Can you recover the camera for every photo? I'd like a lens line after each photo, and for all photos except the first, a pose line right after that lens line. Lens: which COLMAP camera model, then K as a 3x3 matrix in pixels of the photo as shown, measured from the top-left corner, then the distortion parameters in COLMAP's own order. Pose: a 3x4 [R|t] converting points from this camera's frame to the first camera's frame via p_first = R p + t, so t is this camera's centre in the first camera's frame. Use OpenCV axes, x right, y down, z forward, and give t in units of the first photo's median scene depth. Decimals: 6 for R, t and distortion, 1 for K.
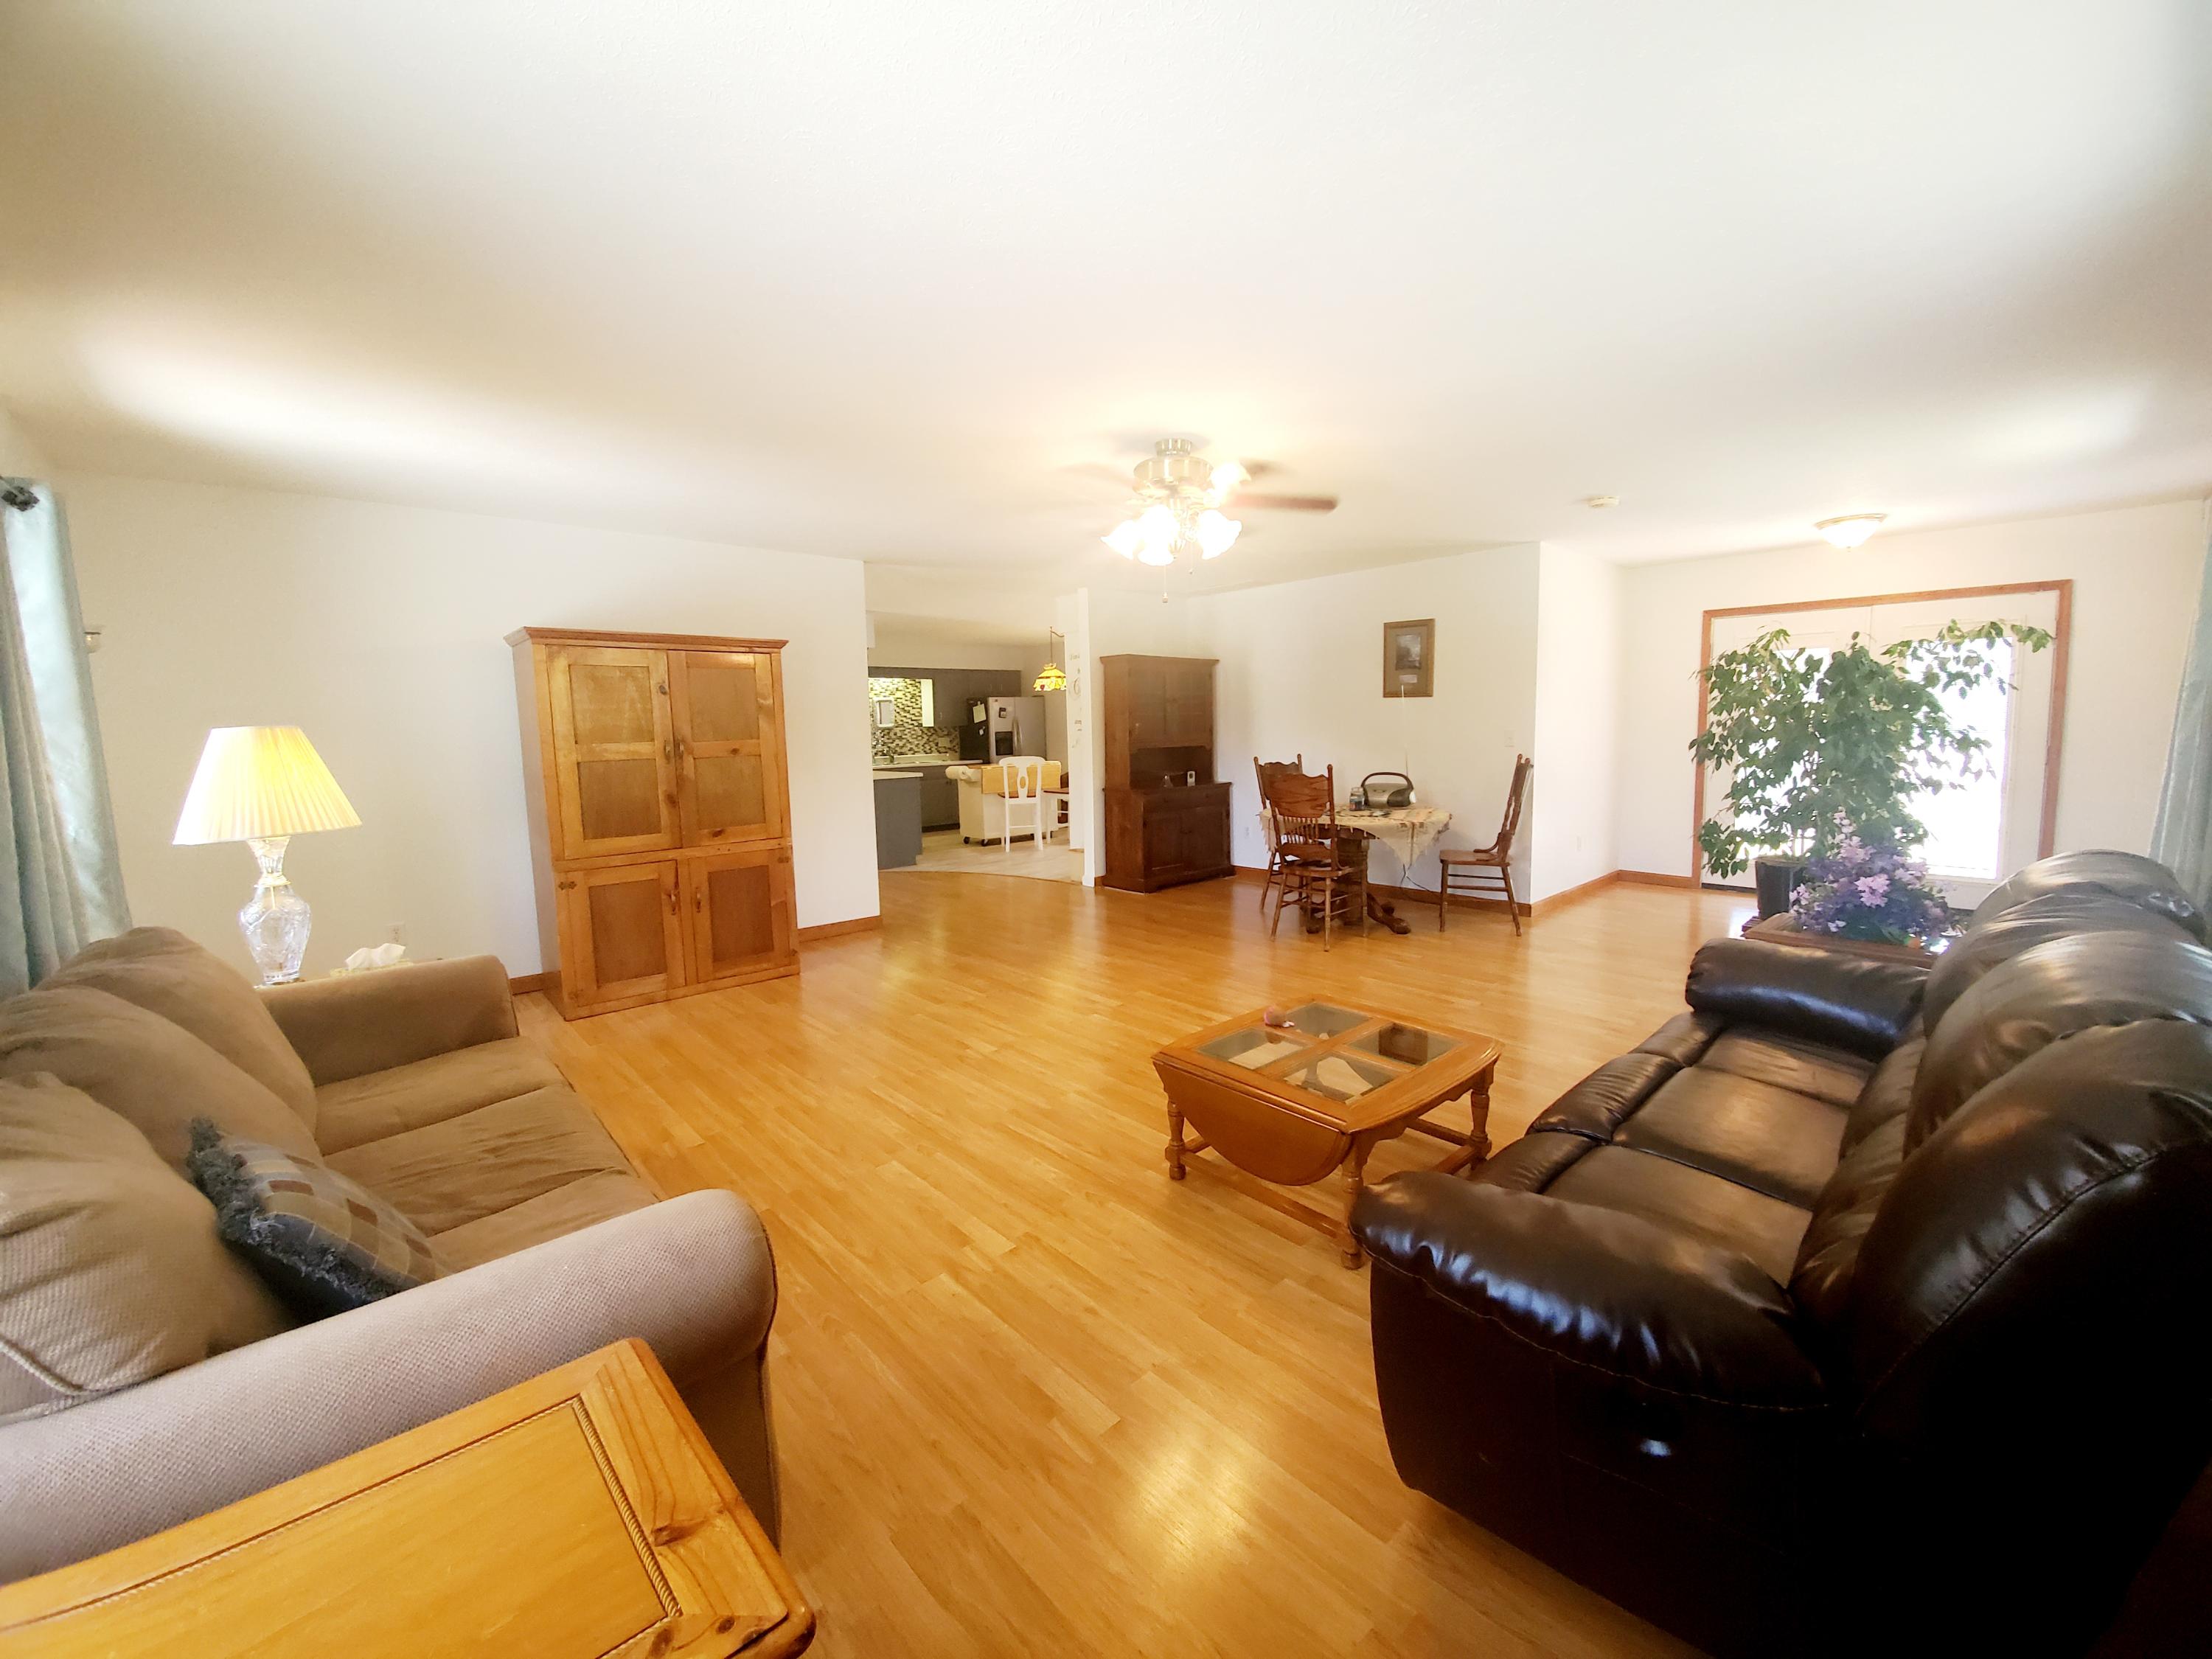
lens RADIAL K [[889.8, 0, 1135.9], [0, 889.8, 817.9], [0, 0, 1]] dist [0.001759, -0.013074]
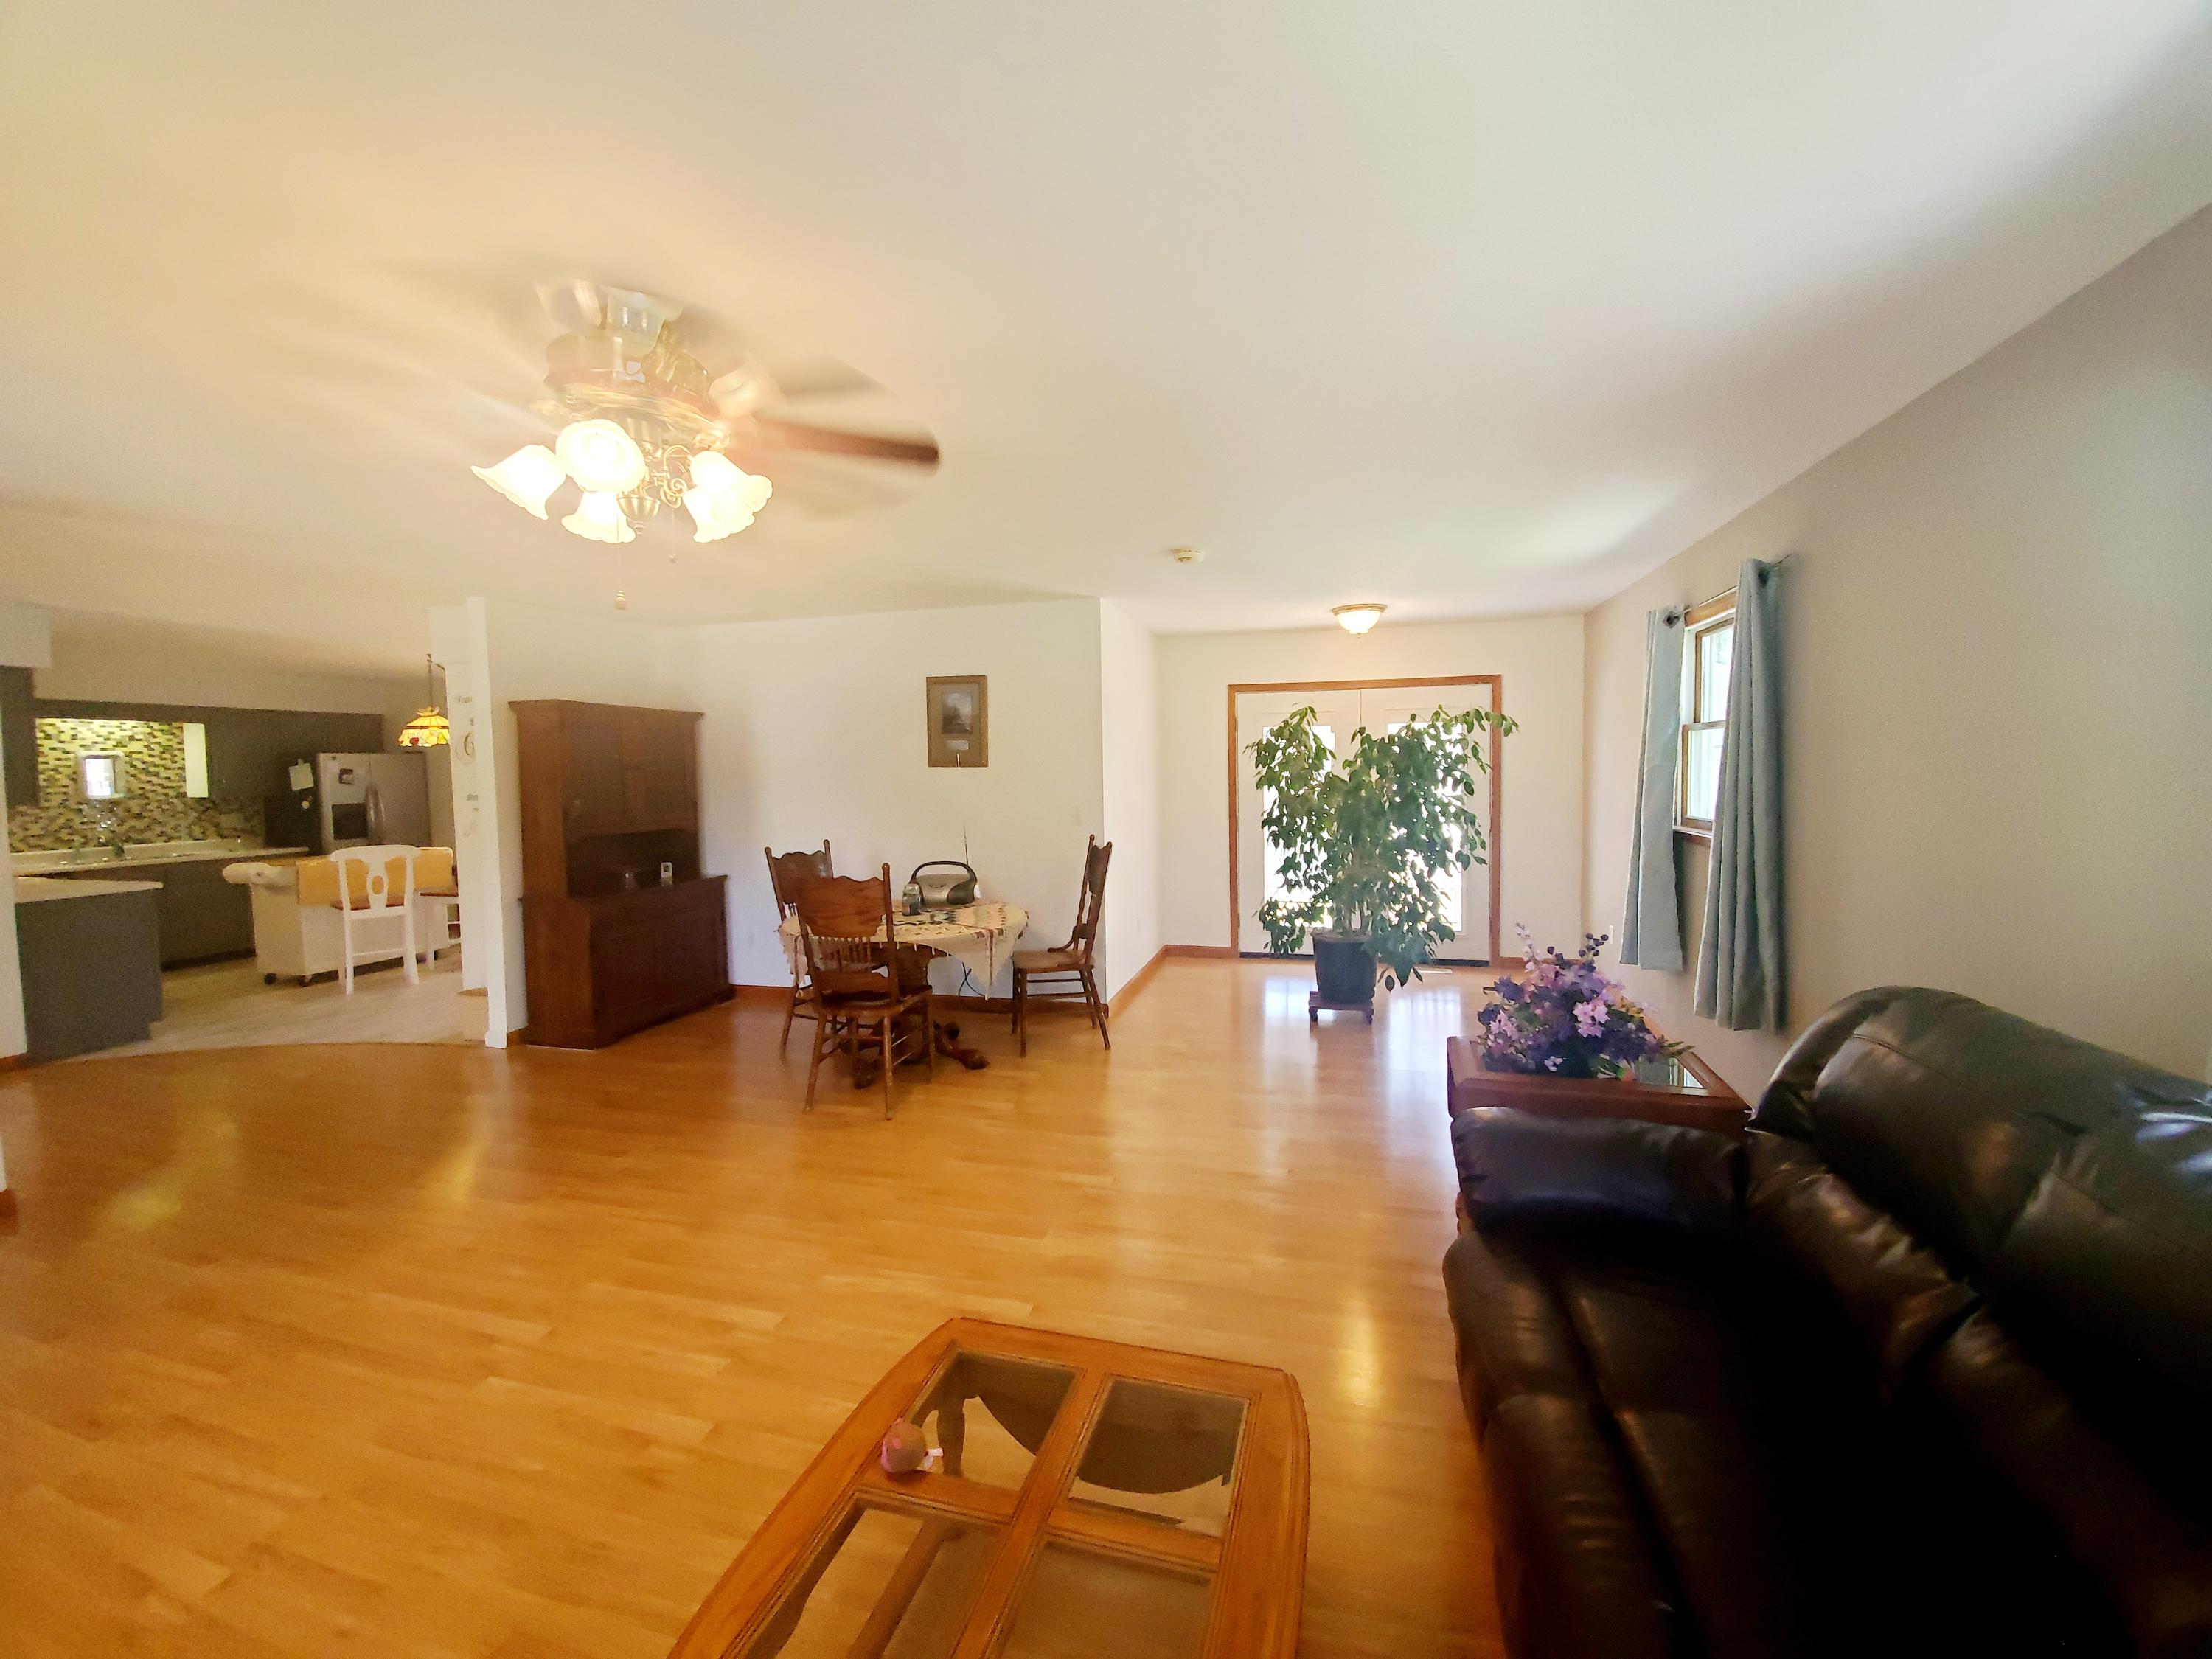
lens RADIAL K [[889.8, 0, 1135.9], [0, 889.8, 817.9], [0, 0, 1]] dist [0.001759, -0.013074]
pose [[0.848821, -0.019816, 0.528309, 0.005137], [0.052866, 0.997470, -0.047526, -0.037547], [-0.526030, 0.068270, 0.847721, 0.197465]]
